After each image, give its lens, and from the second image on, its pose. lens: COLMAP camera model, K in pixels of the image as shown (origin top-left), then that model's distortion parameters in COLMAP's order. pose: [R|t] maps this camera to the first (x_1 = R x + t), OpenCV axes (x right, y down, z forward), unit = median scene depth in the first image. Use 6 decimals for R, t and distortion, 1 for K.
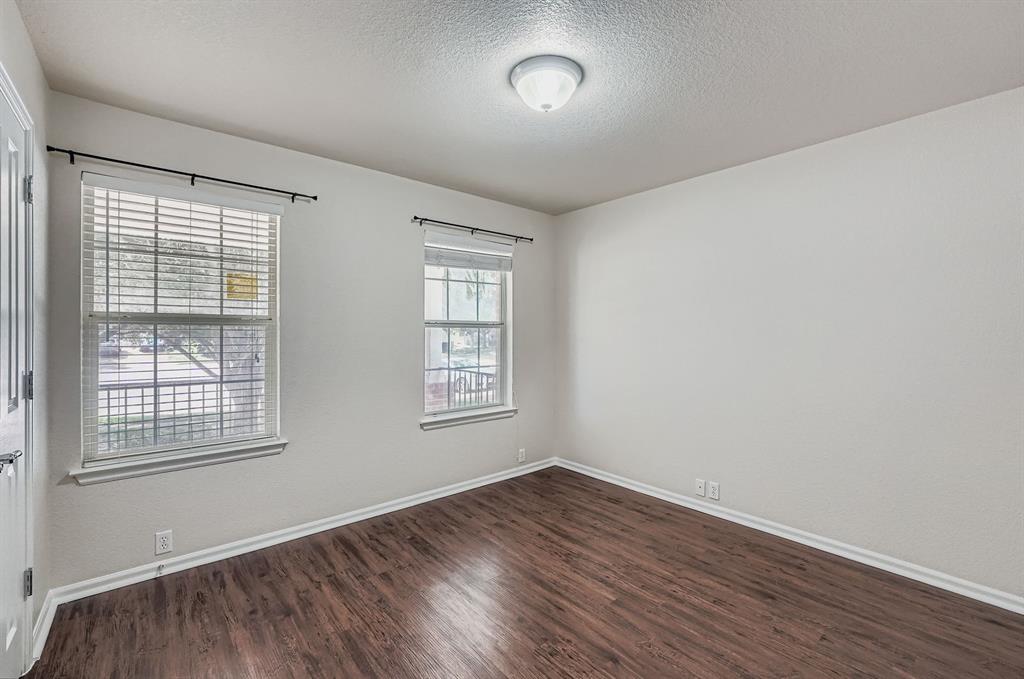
lens RADIAL K [[432.9, 0, 515.4], [0, 432.9, 330.5], [0, 0, 1]] dist [-0.009214, 0.000387]
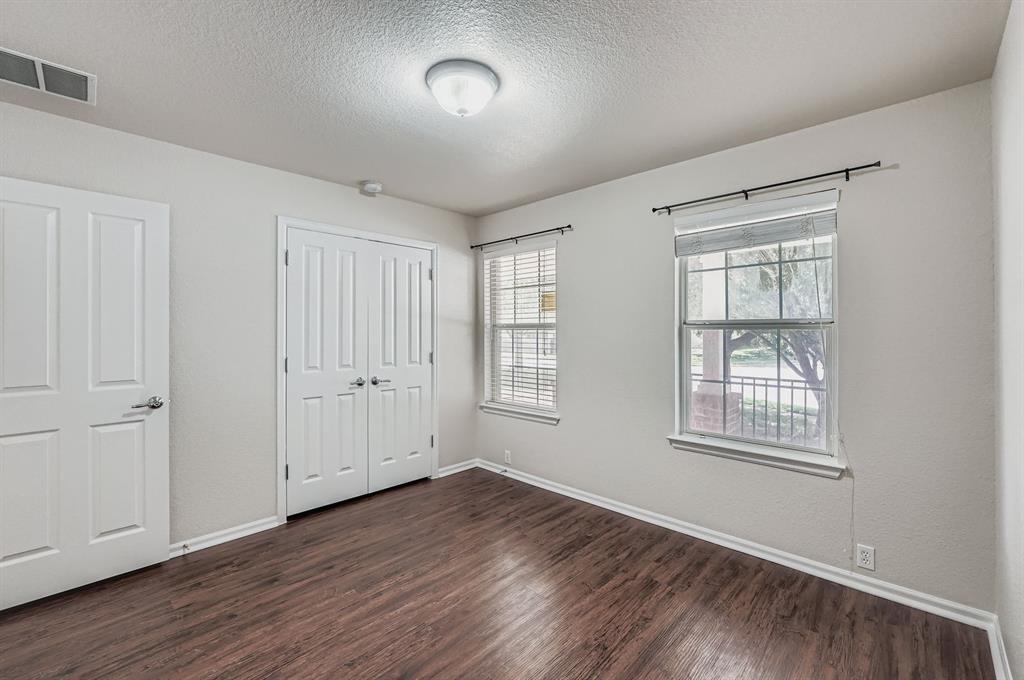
lens RADIAL K [[432.9, 0, 515.4], [0, 432.9, 331.0], [0, 0, 1]] dist [-0.009214, 0.000387]
pose [[0.100343, 0.000560, -0.994953, 0.740730], [0.007814, 0.999969, 0.001351, -0.010279], [0.994922, -0.007910, 0.100335, 0.706855]]
